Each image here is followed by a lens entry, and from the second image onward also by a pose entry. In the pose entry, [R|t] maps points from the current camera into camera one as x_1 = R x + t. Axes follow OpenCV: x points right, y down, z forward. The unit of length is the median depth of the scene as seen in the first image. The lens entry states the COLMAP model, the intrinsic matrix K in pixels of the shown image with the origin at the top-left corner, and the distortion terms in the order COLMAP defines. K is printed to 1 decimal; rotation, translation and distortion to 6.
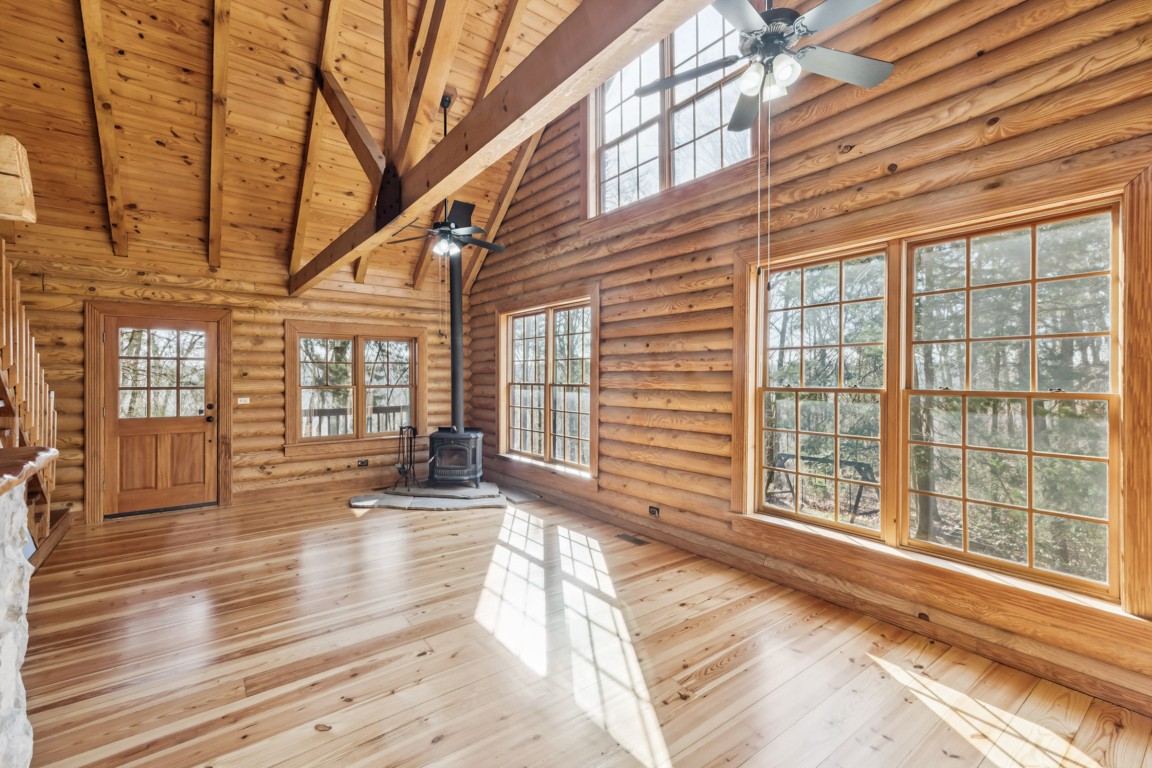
lens RADIAL K [[506.7, 0, 575.0], [0, 506.7, 380.5], [0, 0, 1]] dist [0.002552, 0.000472]
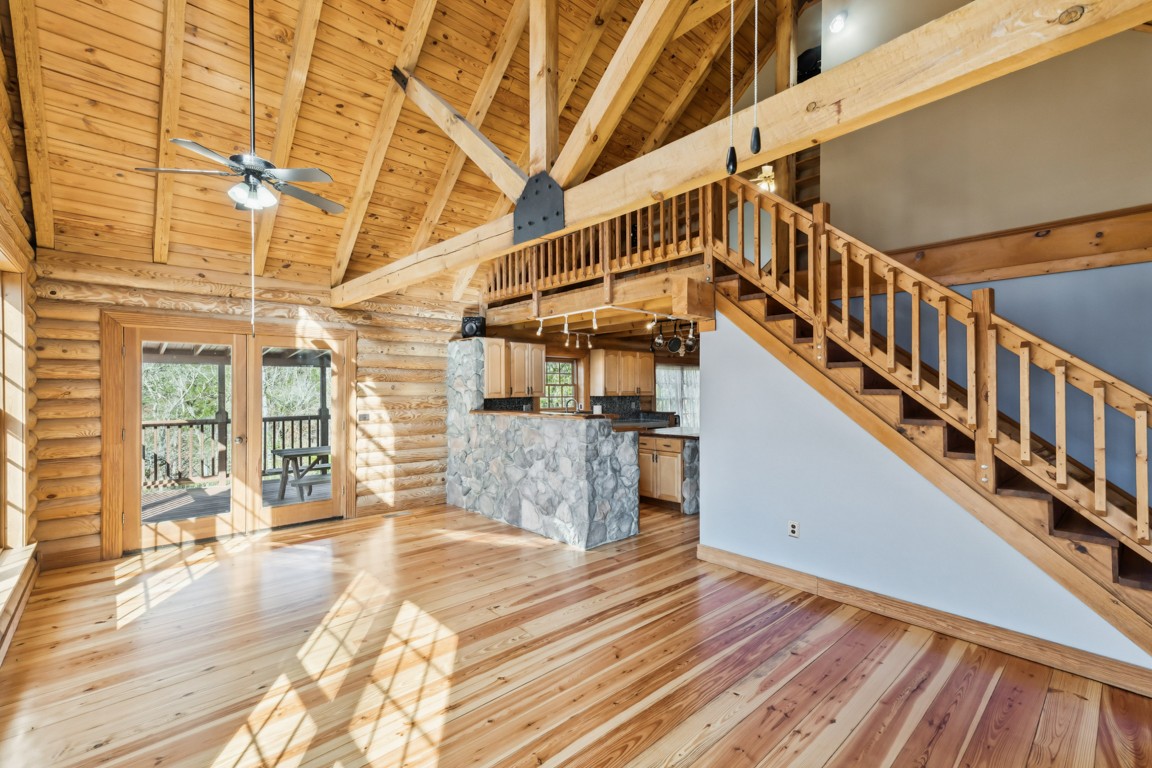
lens RADIAL K [[506.7, 0, 572.4], [0, 506.7, 385.5], [0, 0, 1]] dist [0.002552, 0.000472]
pose [[-0.996291, -0.003201, -0.085989, -0.350394], [-0.002803, 0.999985, -0.004755, -0.023485], [0.086003, -0.004496, -0.996285, 2.123717]]
